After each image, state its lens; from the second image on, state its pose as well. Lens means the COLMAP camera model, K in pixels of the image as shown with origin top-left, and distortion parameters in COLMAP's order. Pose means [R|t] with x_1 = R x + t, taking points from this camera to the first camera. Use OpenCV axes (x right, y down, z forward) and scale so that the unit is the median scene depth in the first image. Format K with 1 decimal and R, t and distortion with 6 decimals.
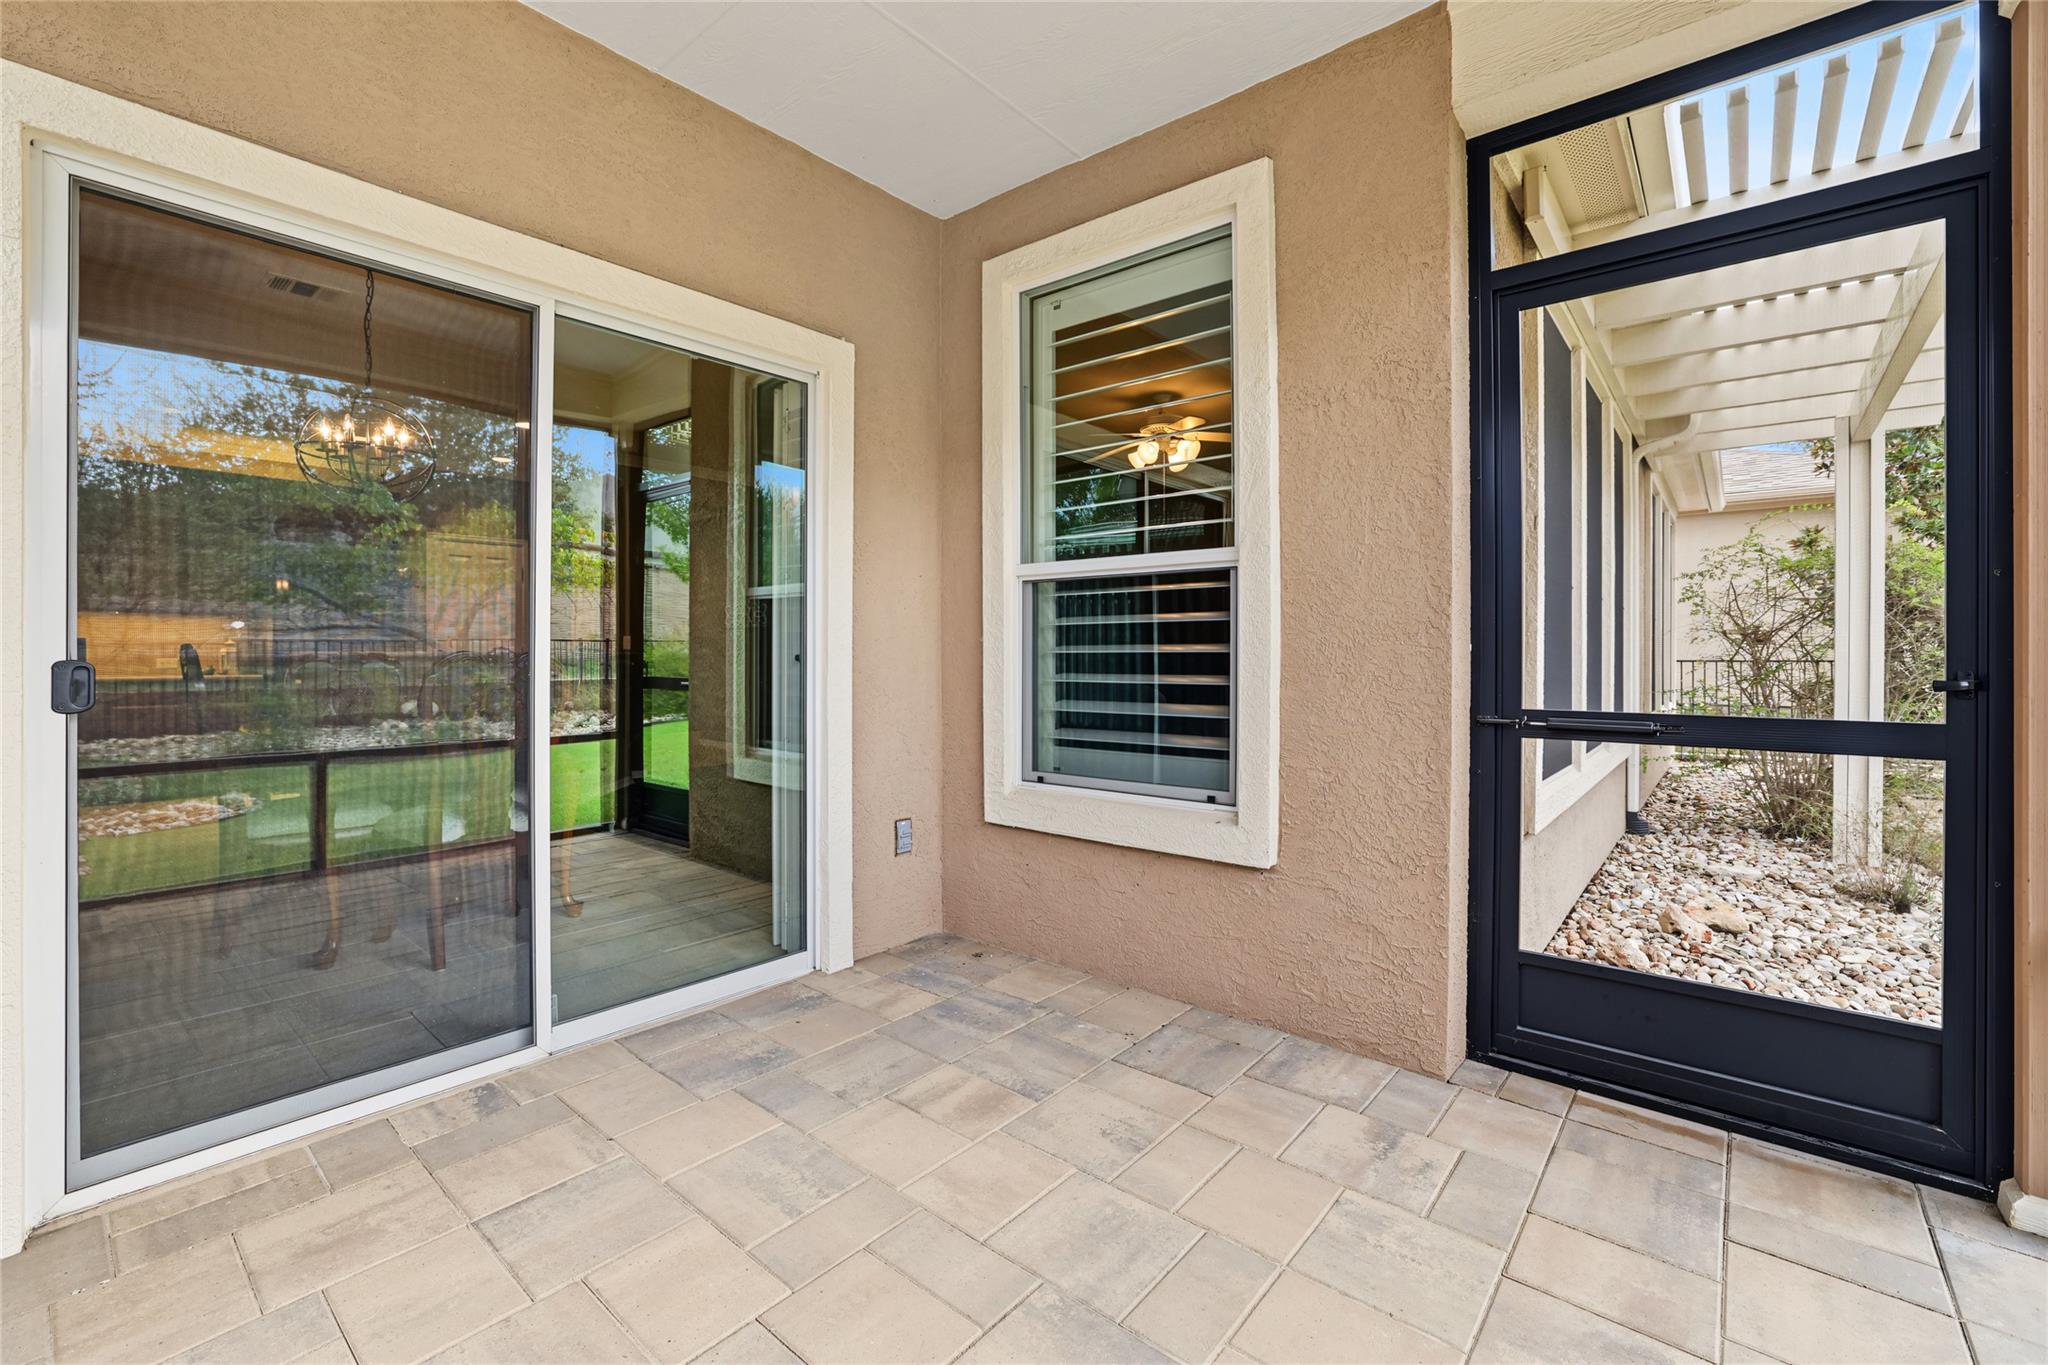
lens RADIAL K [[875.7, 0, 1022.1], [0, 875.7, 660.3], [0, 0, 1]] dist [-0.002014, 0.001987]
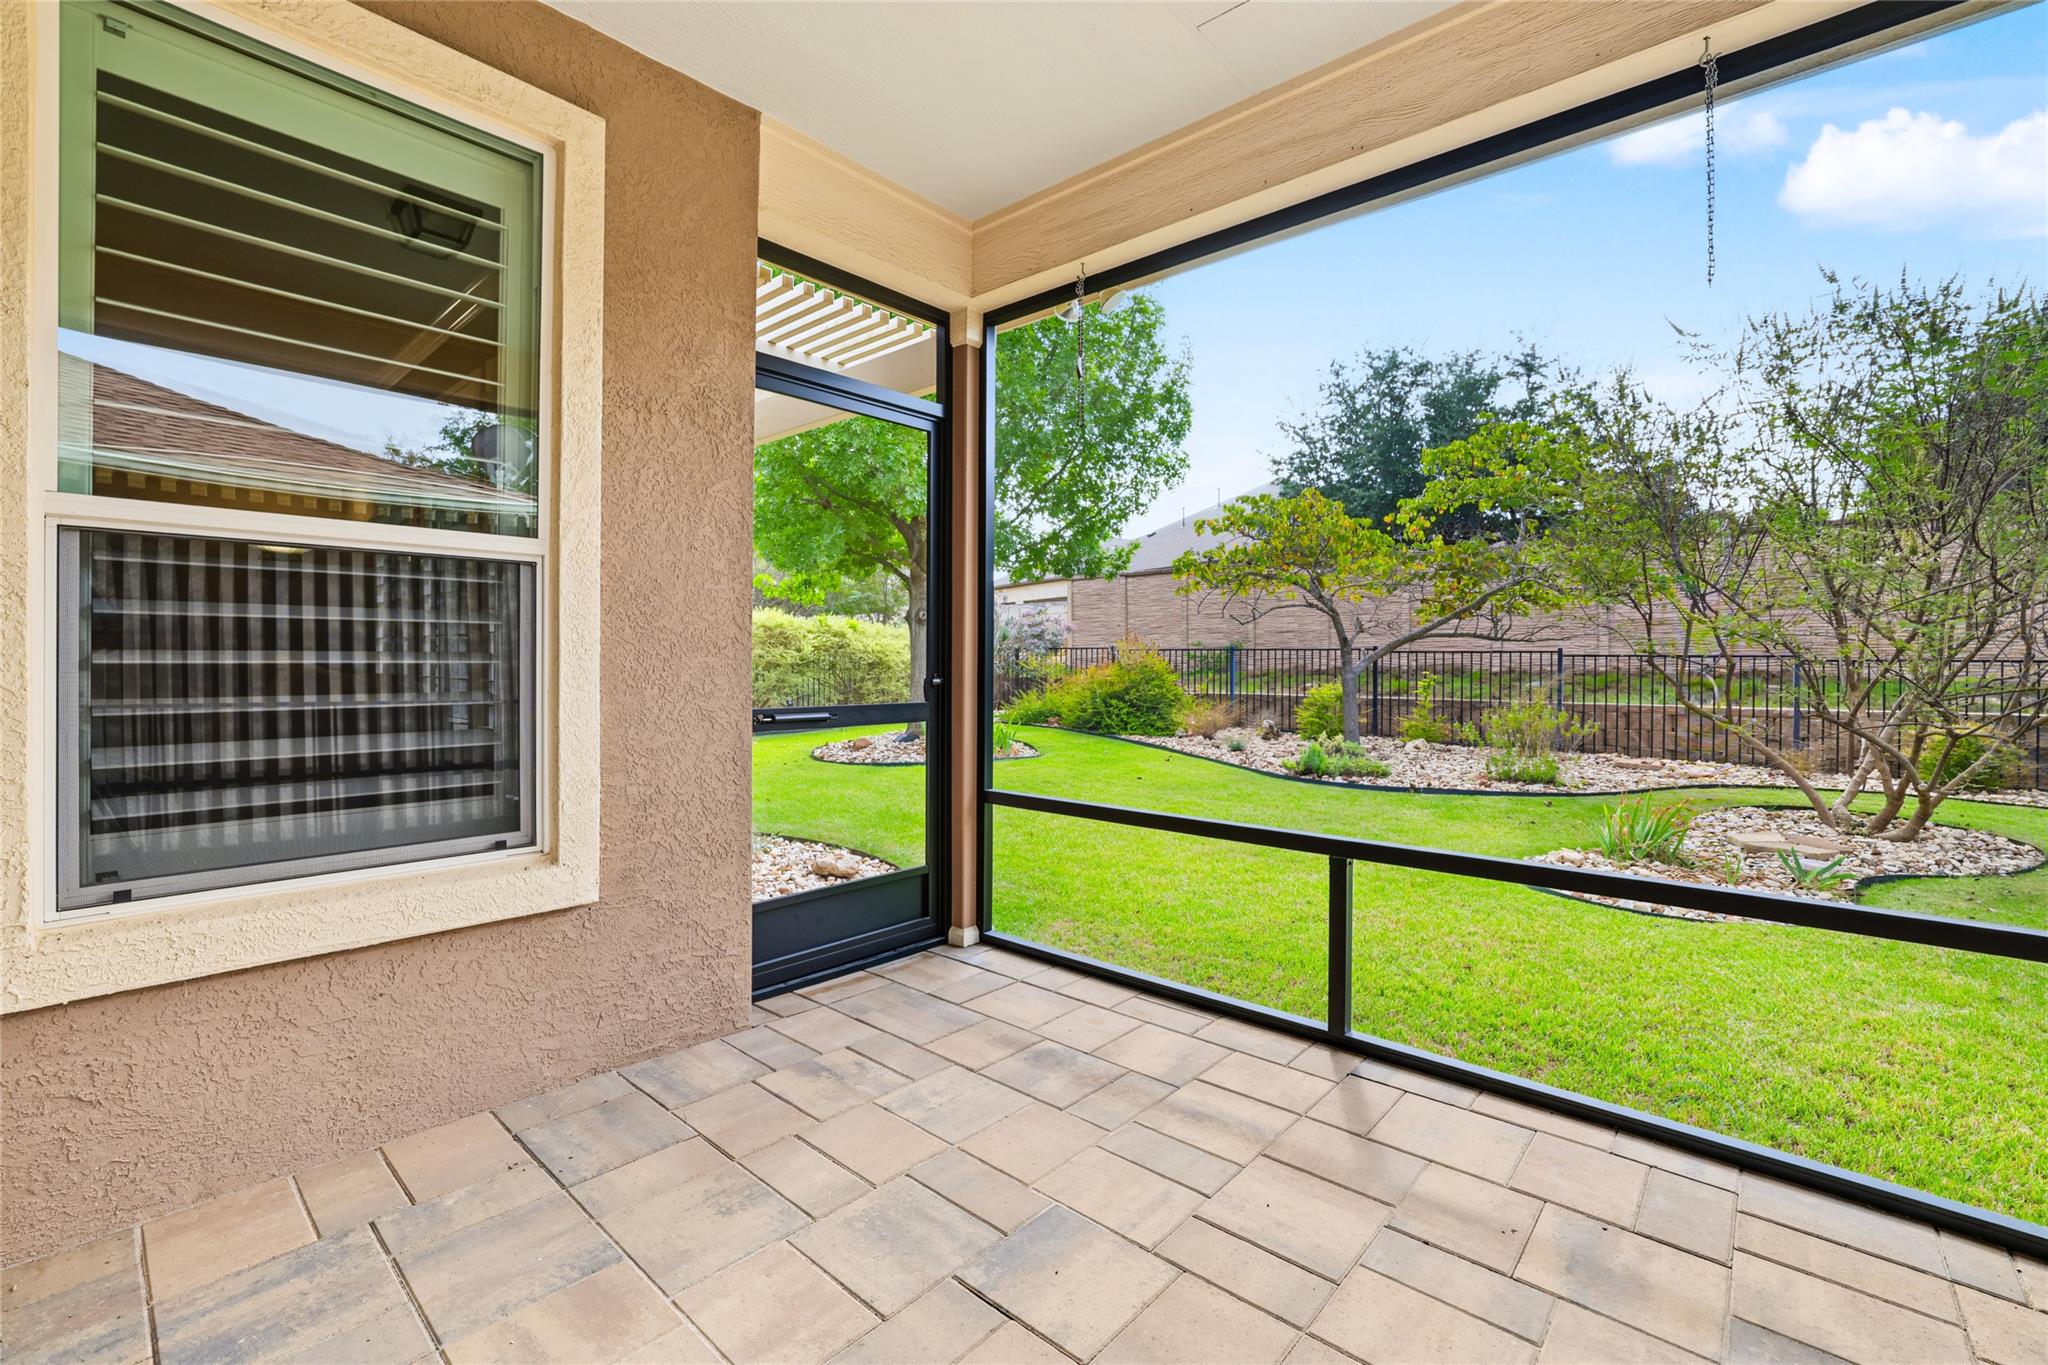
lens RADIAL K [[875.7, 0, 1004.5], [0, 875.7, 669.3], [0, 0, 1]] dist [-0.002014, 0.001987]
pose [[0.068973, -0.006557, 0.997597, -0.649690], [0.005970, 0.999963, 0.006160, -0.006656], [-0.997601, 0.005531, 0.069010, 0.562874]]
